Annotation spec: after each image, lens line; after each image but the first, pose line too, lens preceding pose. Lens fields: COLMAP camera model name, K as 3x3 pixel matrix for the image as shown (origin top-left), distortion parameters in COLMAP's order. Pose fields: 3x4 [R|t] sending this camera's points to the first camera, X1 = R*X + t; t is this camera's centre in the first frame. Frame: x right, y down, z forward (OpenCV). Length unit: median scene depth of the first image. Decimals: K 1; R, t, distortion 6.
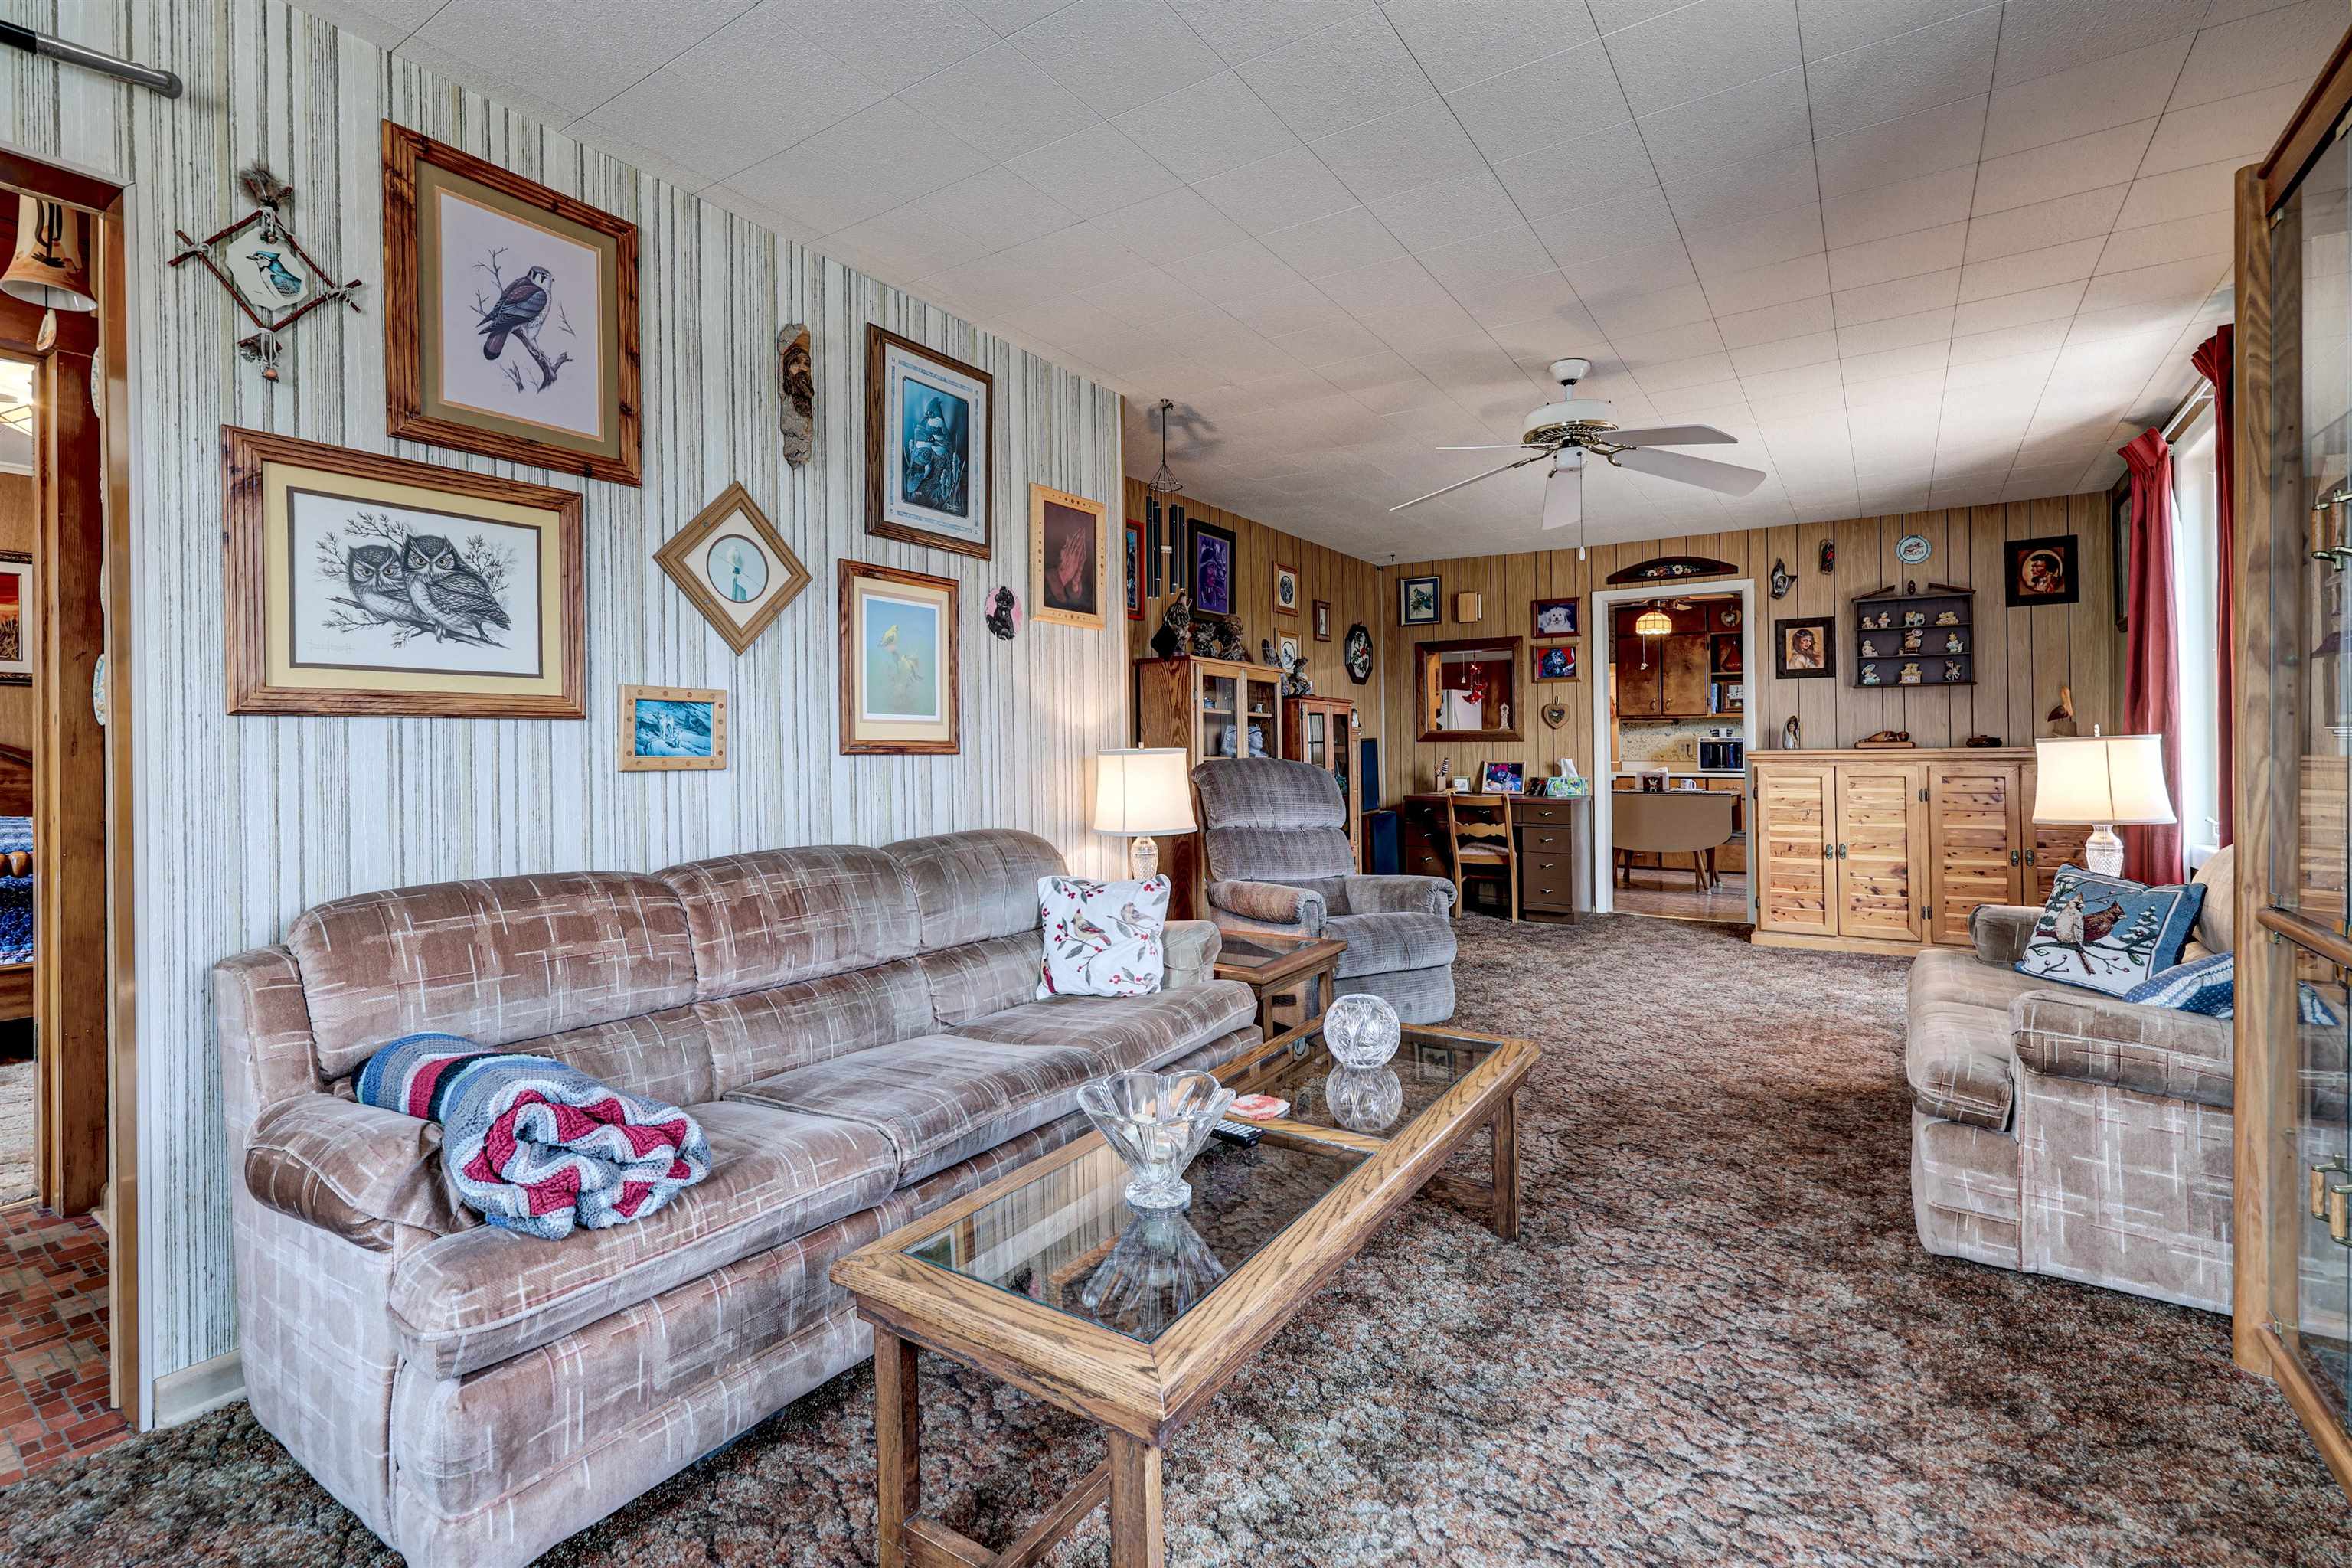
lens RADIAL K [[1041.9, 0, 1187.6], [0, 1041.9, 767.7], [0, 0, 1]] dist [-0.001822, 0.000000]
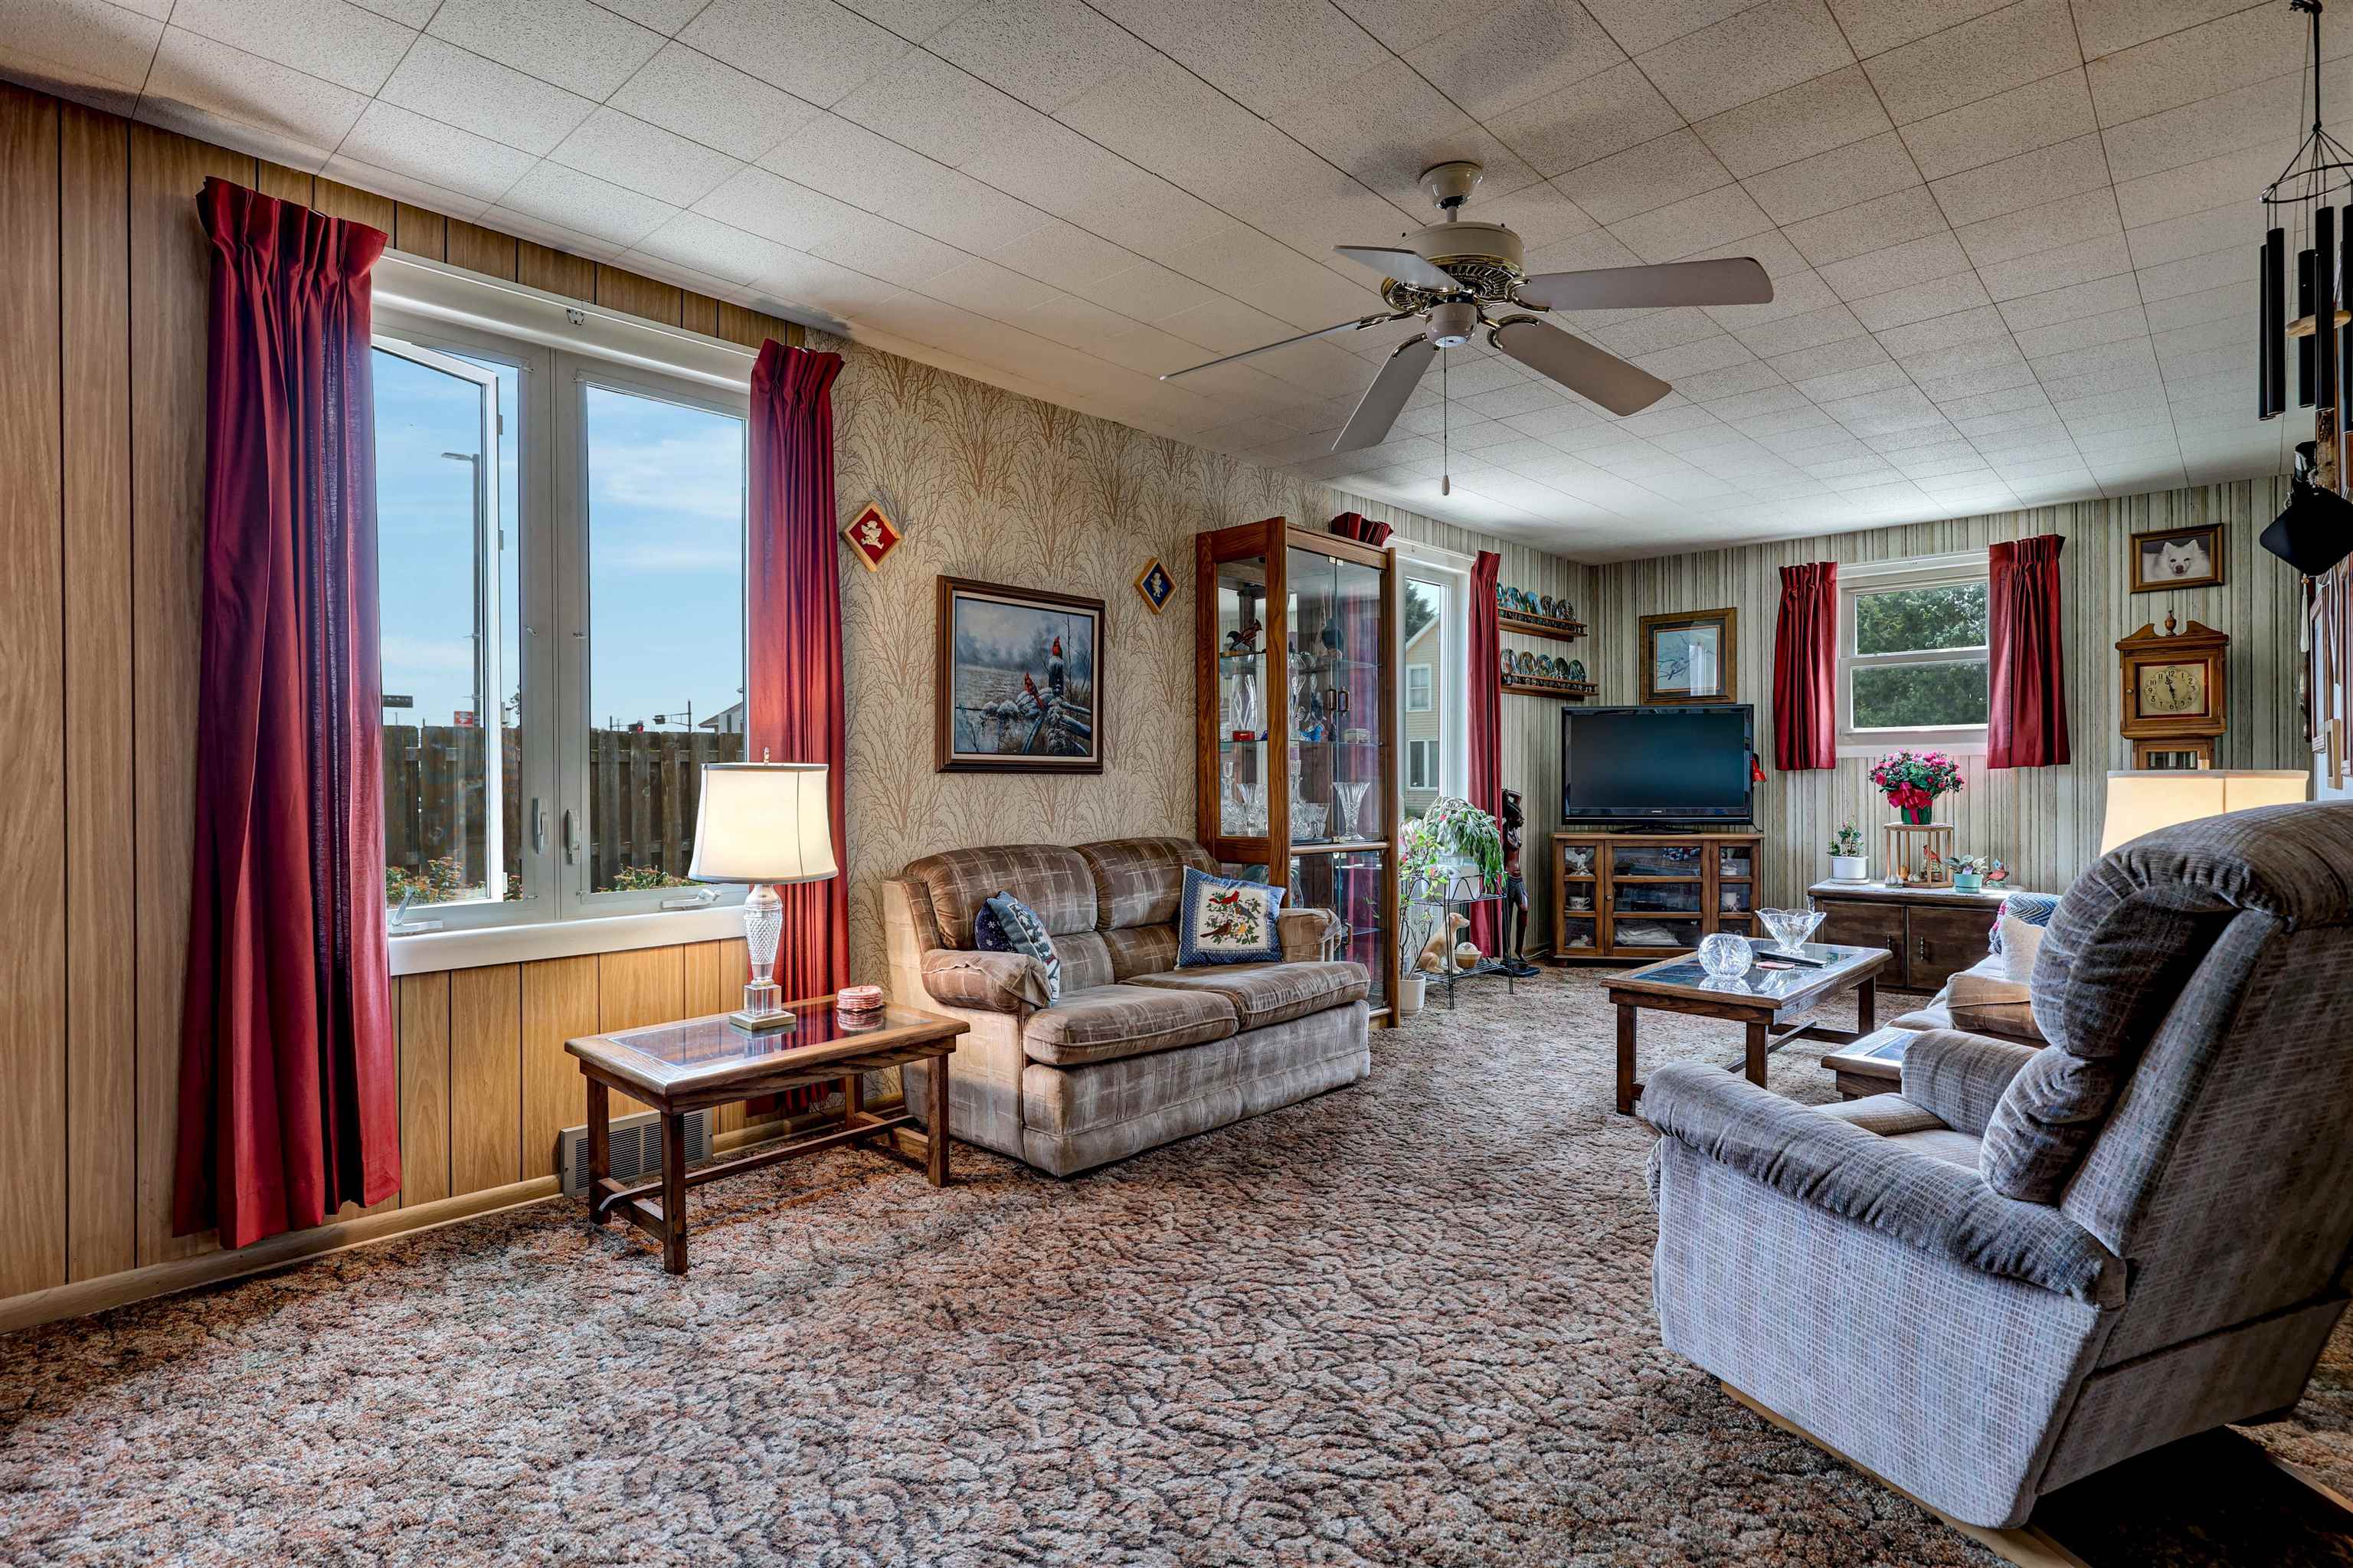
lens RADIAL K [[1166.6, 0, 1176.5], [0, 1166.6, 784.0], [0, 0, 1]] dist [0.000904, 0.000237]
pose [[-0.986856, 0.012343, 0.161130, 0.484009], [0.016556, 0.999555, 0.024830, -0.036184], [-0.160752, 0.027172, -0.986621, 1.970383]]
